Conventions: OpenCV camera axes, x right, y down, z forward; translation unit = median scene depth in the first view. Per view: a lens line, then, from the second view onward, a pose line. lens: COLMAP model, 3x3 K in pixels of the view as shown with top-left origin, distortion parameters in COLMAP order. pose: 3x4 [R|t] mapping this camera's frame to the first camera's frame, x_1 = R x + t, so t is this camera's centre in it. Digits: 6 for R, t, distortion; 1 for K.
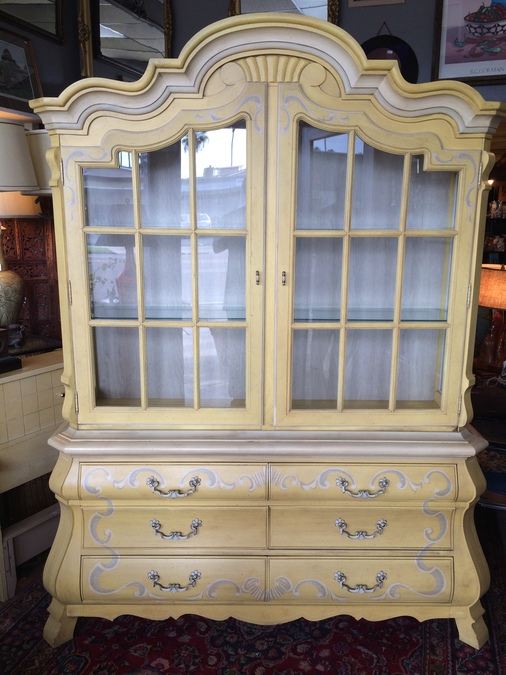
lens RADIAL K [[578.8, 0, 264.8], [0, 578.8, 342.2], [0, 0, 1]] dist [0.084025, -0.111270]
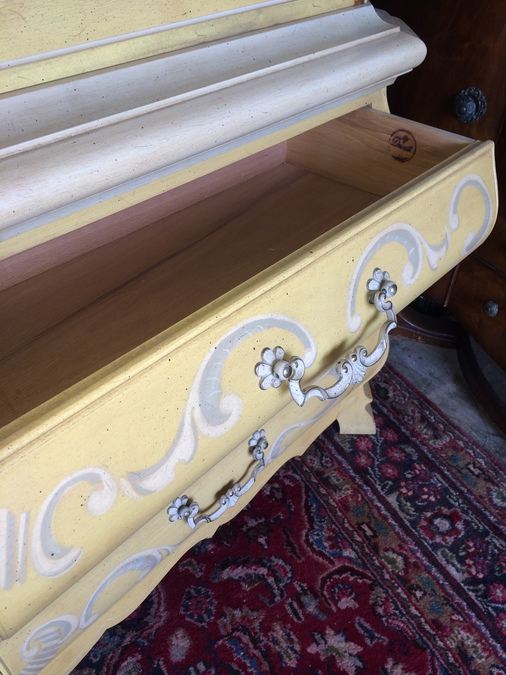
lens RADIAL K [[578.8, 0, 249.2], [0, 578.8, 337.4], [0, 0, 1]] dist [0.084025, -0.111270]
pose [[0.686790, -0.466586, 0.557331, 0.004420], [0.118771, 0.828502, 0.547246, 0.122390], [-0.717087, -0.309648, 0.624423, 0.798329]]
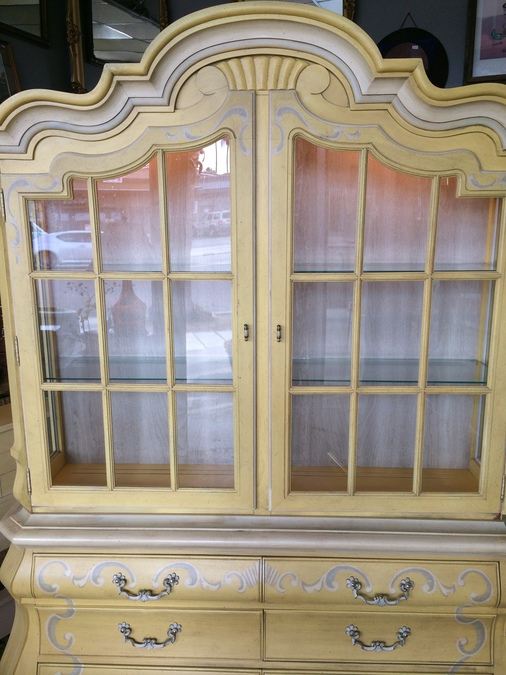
lens RADIAL K [[578.8, 0, 262.5], [0, 578.8, 340.0], [0, 0, 1]] dist [0.084025, -0.111270]
pose [[0.998832, -0.000078, -0.048319, 0.046592], [0.000075, 1.000000, -0.000075, -0.095963], [0.048319, 0.000071, 0.998832, 0.190463]]
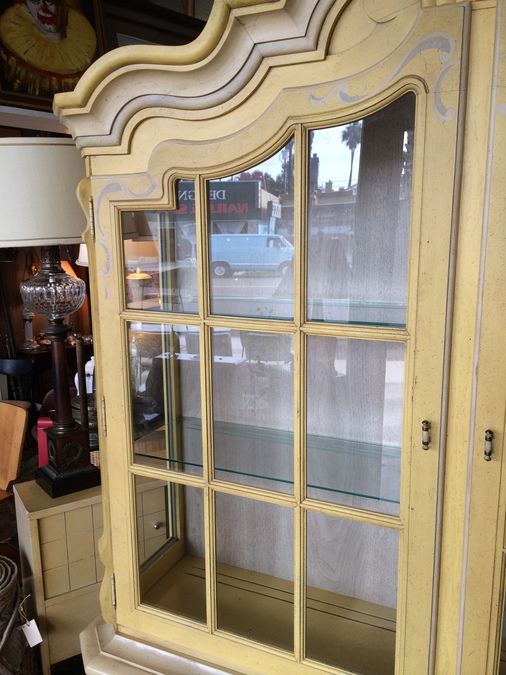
lens RADIAL K [[578.8, 0, 259.3], [0, 578.8, 336.6], [0, 0, 1]] dist [0.084025, -0.111270]
pose [[0.903147, 0.064311, -0.424488, 0.055798], [-0.079156, 0.996710, -0.017410, -0.161483], [0.421972, 0.049324, 0.905266, 0.500658]]
